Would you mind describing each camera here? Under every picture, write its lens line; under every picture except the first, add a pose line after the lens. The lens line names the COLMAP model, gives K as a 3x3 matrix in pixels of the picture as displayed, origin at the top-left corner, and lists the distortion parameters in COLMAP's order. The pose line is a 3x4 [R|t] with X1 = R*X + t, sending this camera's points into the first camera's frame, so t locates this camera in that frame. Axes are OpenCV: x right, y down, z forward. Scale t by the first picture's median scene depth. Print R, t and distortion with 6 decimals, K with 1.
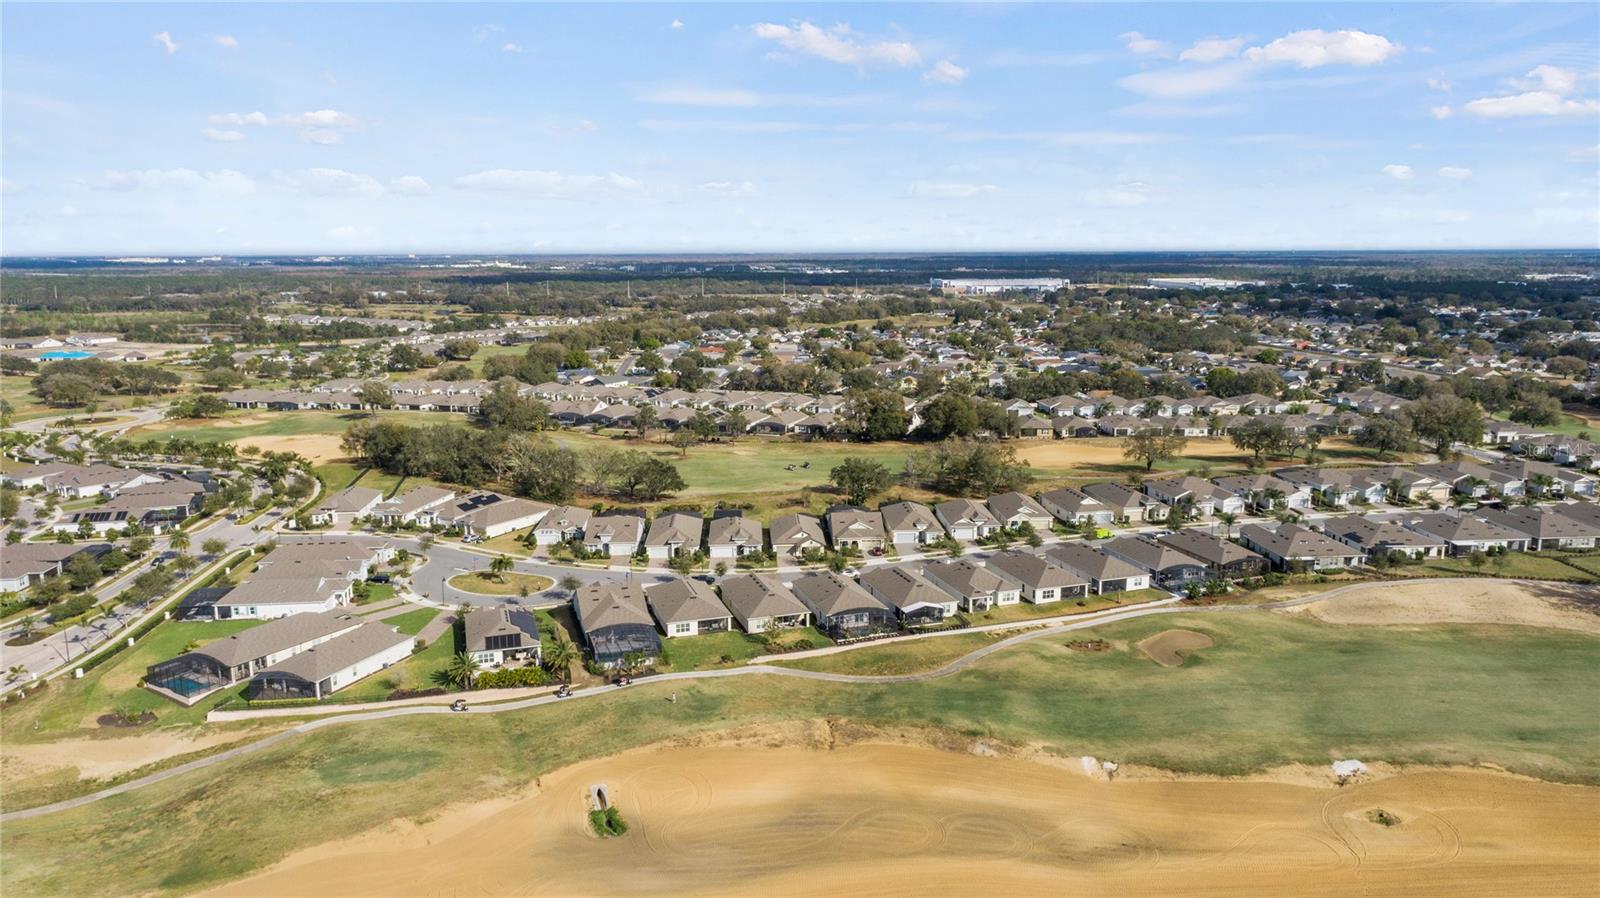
lens RADIAL K [[1079.2, 0, 796.9], [0, 1079.2, 448.0], [0, 0, 1]] dist [-0.005164, 0.008081]
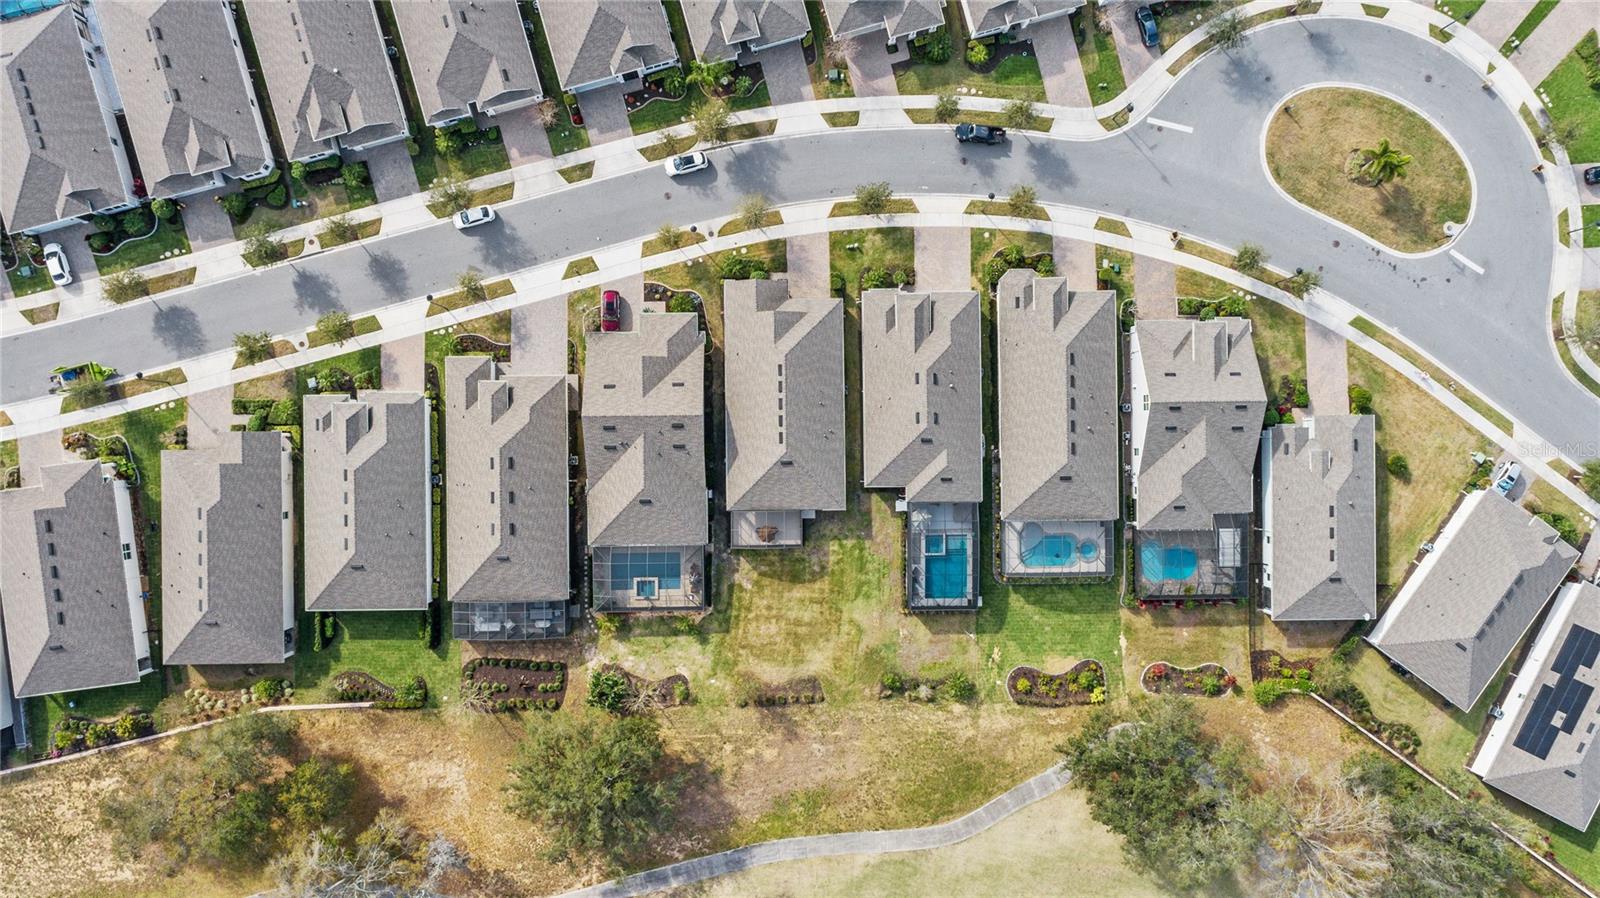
lens RADIAL K [[1079.2, 0, 799.2], [0, 1079.2, 442.3], [0, 0, 1]] dist [-0.005164, 0.008081]
pose [[-0.998889, -0.038849, -0.026691, 0.004055], [-0.019144, -0.183075, 0.982913, -0.310096], [-0.043072, 0.982331, 0.182128, 0.814104]]
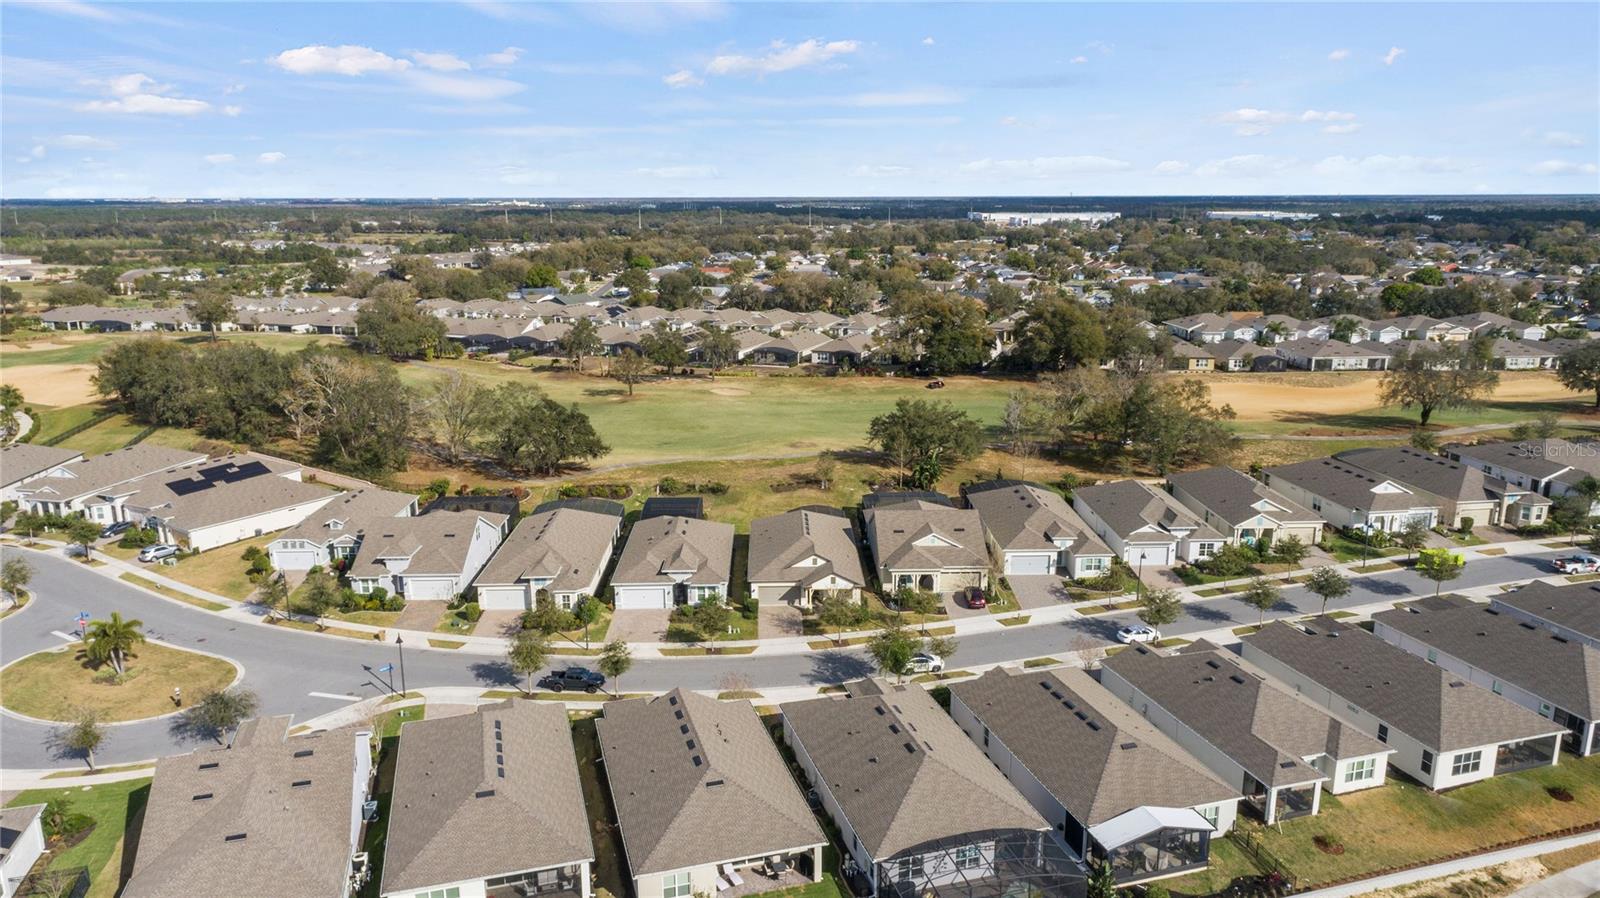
lens RADIAL K [[1079.2, 0, 800.5], [0, 1079.2, 442.8], [0, 0, 1]] dist [-0.005164, 0.008081]
pose [[0.999742, 0.006820, -0.021645, 0.007440], [-0.005866, 0.999021, 0.043844, 0.007338], [0.021923, -0.043706, 0.998804, 0.450367]]
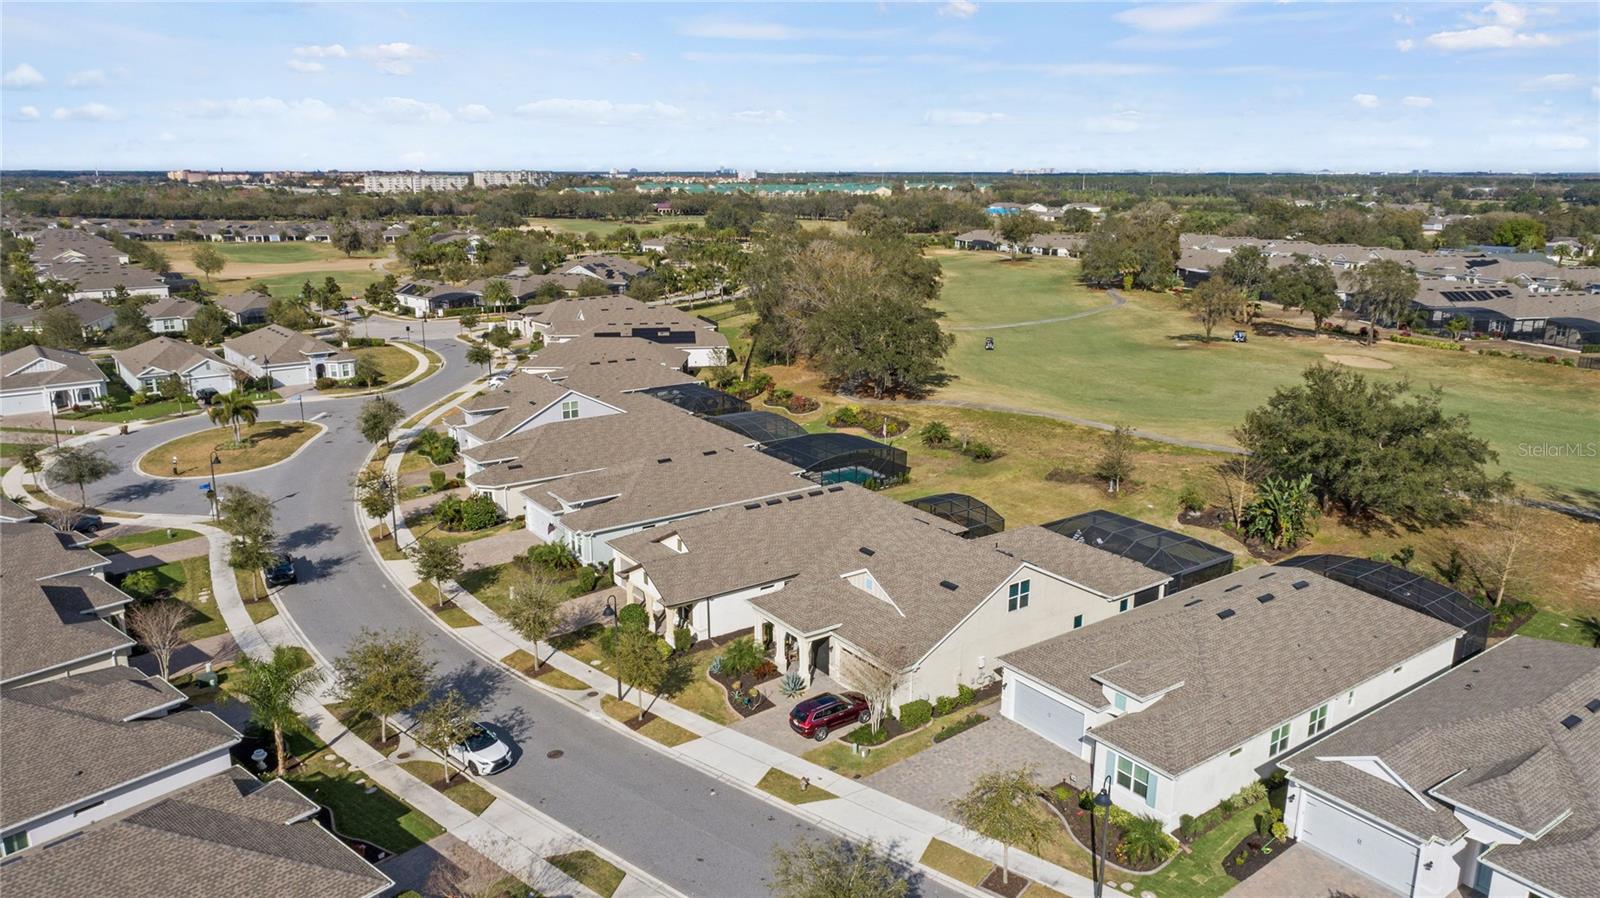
lens RADIAL K [[1079.2, 0, 797.8], [0, 1079.2, 445.9], [0, 0, 1]] dist [-0.005164, 0.008081]
pose [[0.535574, 0.213829, -0.816969, 0.201581], [-0.156723, 0.975774, 0.152653, 0.007649], [0.829819, 0.046281, 0.556111, 0.731113]]
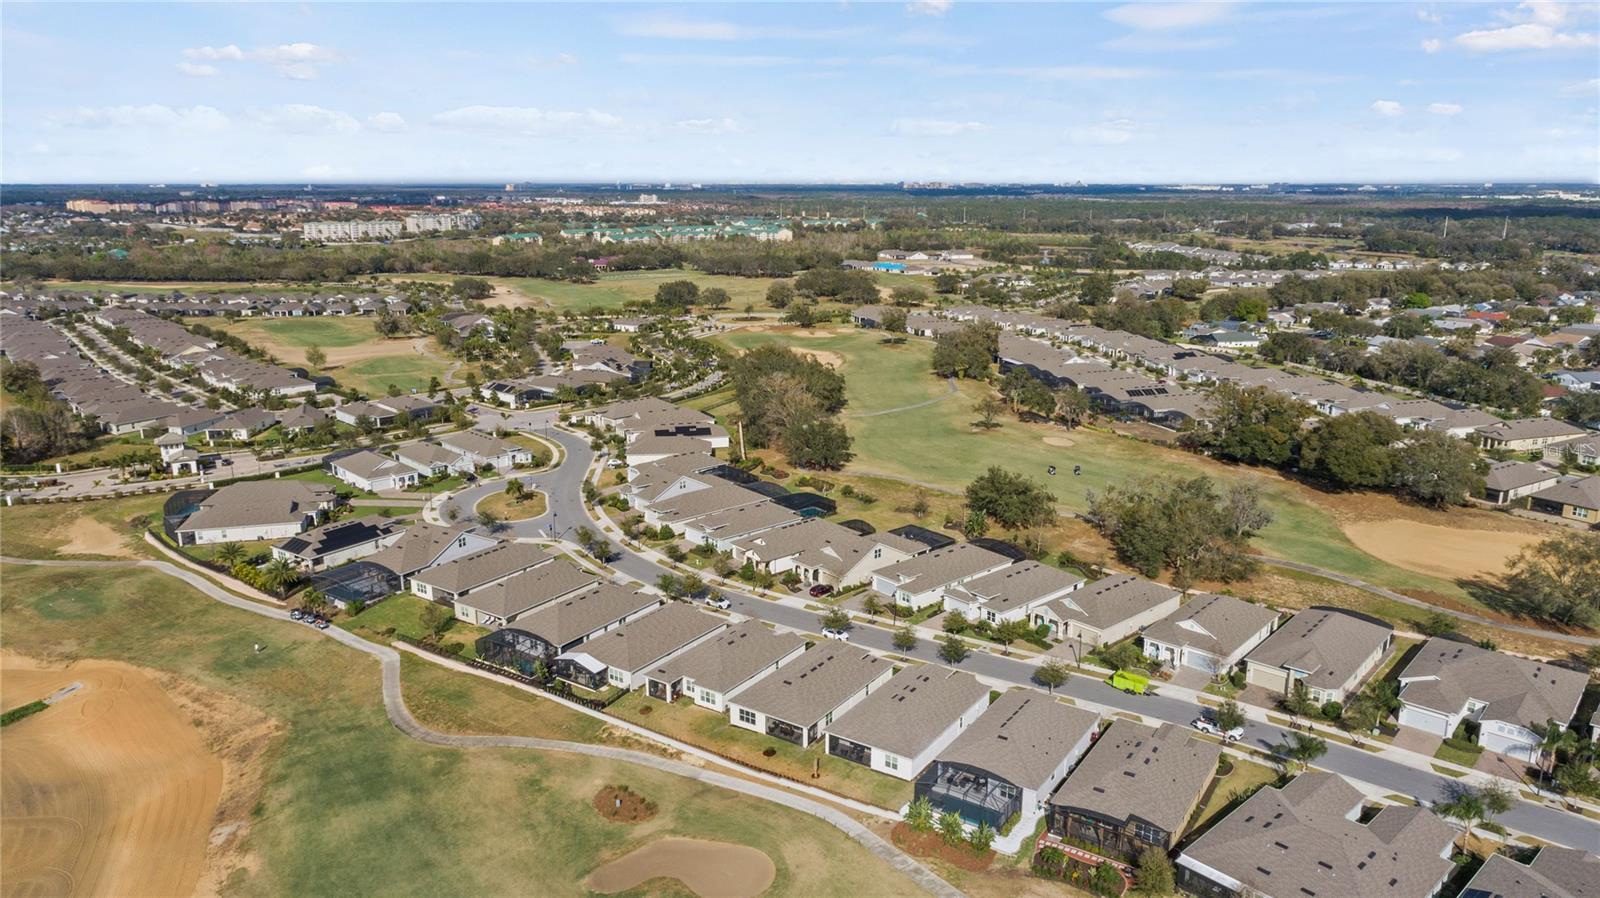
lens RADIAL K [[1079.2, 0, 796.0], [0, 1079.2, 445.6], [0, 0, 1]] dist [-0.005164, 0.008081]
pose [[0.612711, 0.193083, -0.766358, 0.508849], [-0.145575, 0.980677, 0.130692, -0.078842], [0.776784, 0.031486, 0.628980, 0.440904]]
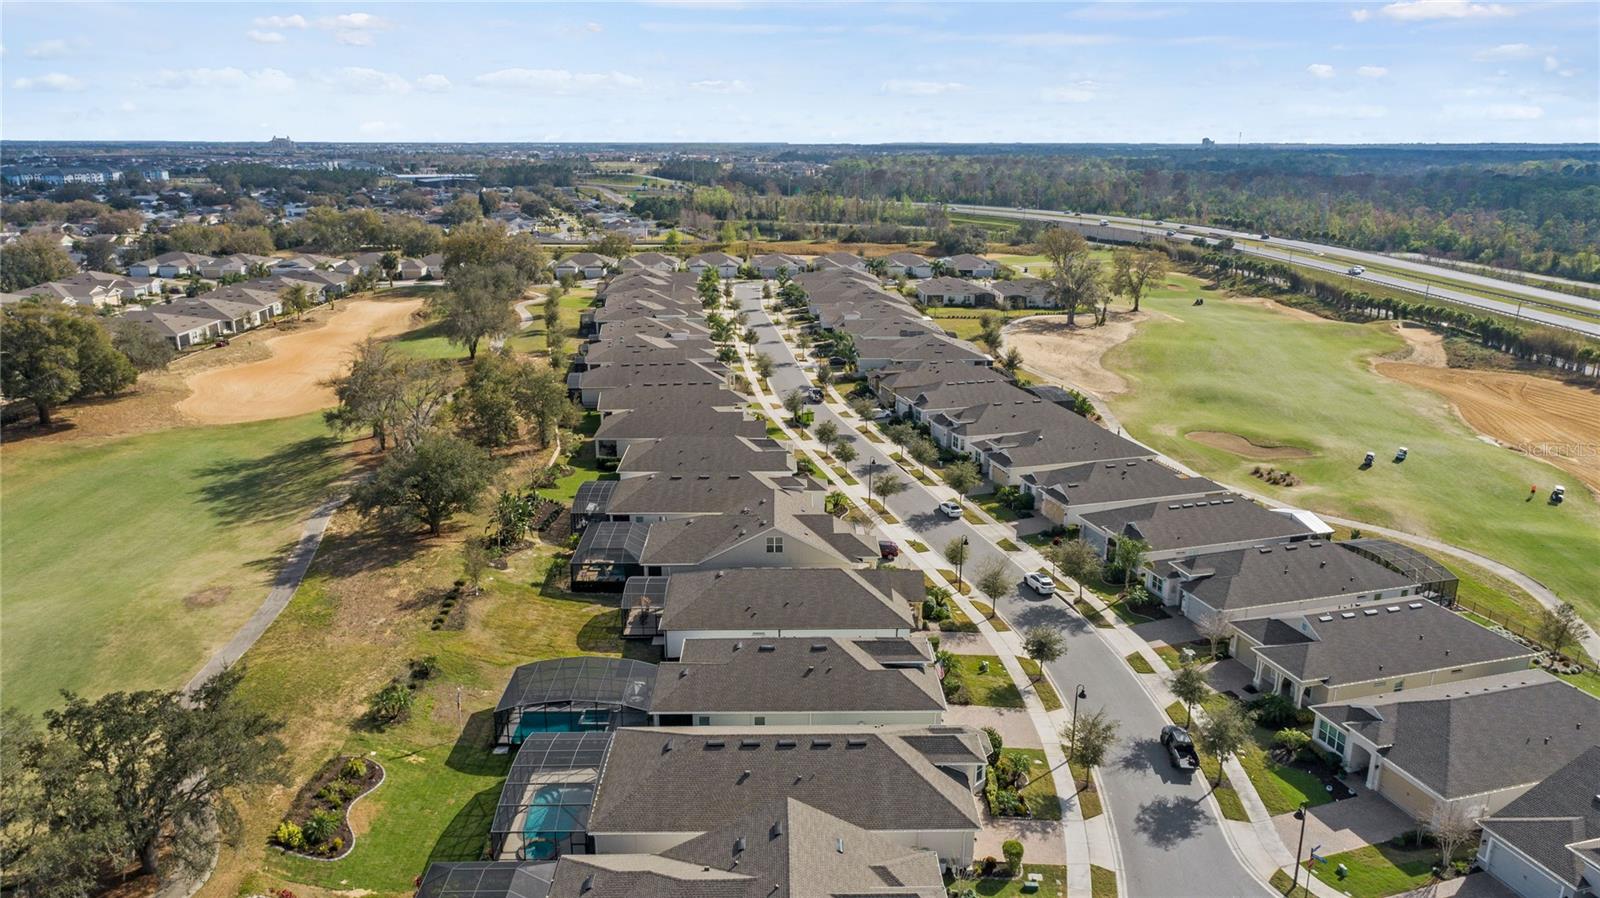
lens RADIAL K [[1079.2, 0, 802.3], [0, 1079.2, 455.2], [0, 0, 1]] dist [-0.005164, 0.008081]
pose [[0.027097, -0.279245, 0.959837, -0.309265], [0.177115, 0.946339, 0.270318, -0.065260], [-0.983817, 0.162677, 0.075102, 0.833312]]
